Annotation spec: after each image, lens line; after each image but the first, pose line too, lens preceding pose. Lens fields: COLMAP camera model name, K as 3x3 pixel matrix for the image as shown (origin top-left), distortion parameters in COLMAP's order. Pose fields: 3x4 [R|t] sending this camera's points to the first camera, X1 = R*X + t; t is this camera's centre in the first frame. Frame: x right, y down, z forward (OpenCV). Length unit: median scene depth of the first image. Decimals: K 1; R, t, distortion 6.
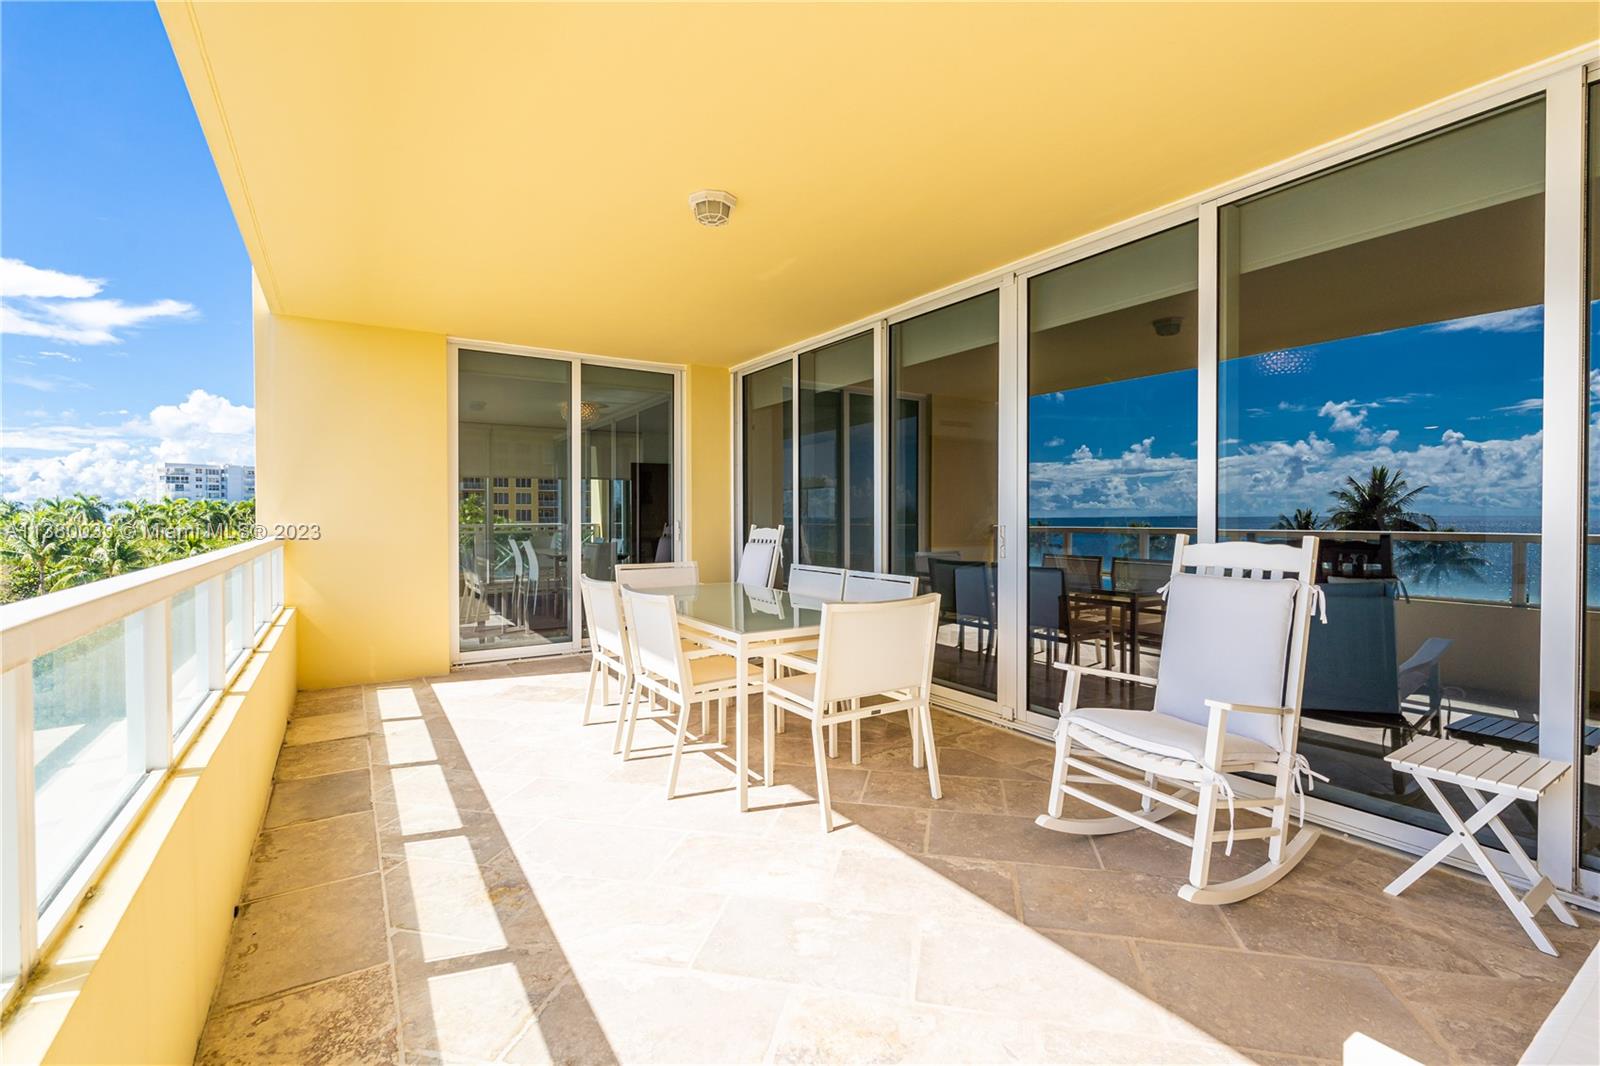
lens RADIAL K [[700.4, 0, 835.8], [0, 700.4, 525.4], [0, 0, 1]] dist [0.000061, 0.000163]
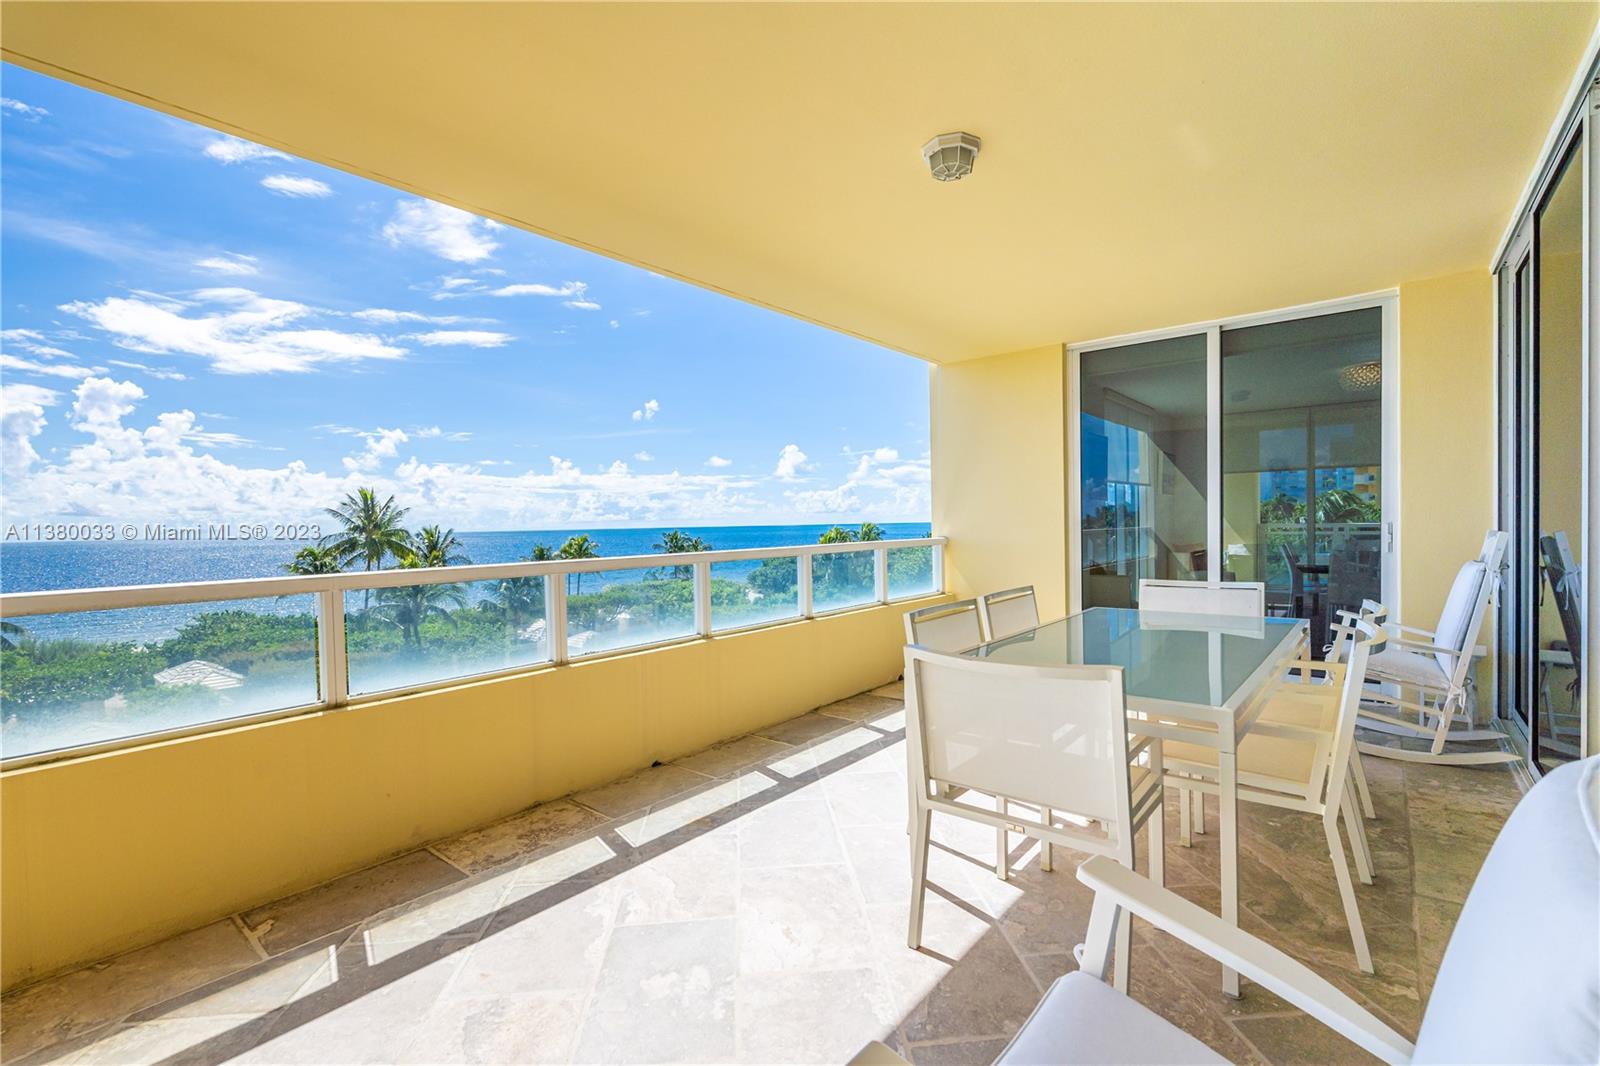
lens RADIAL K [[723.6, 0, 800.9], [0, 723.6, 521.8], [0, 0, 1]] dist [-0.002577, 0.000245]
pose [[0.281356, -0.001081, -0.959603, 0.698530], [-0.000285, 0.999999, -0.001210, -0.017691], [0.959604, 0.000614, 0.281355, 0.665881]]
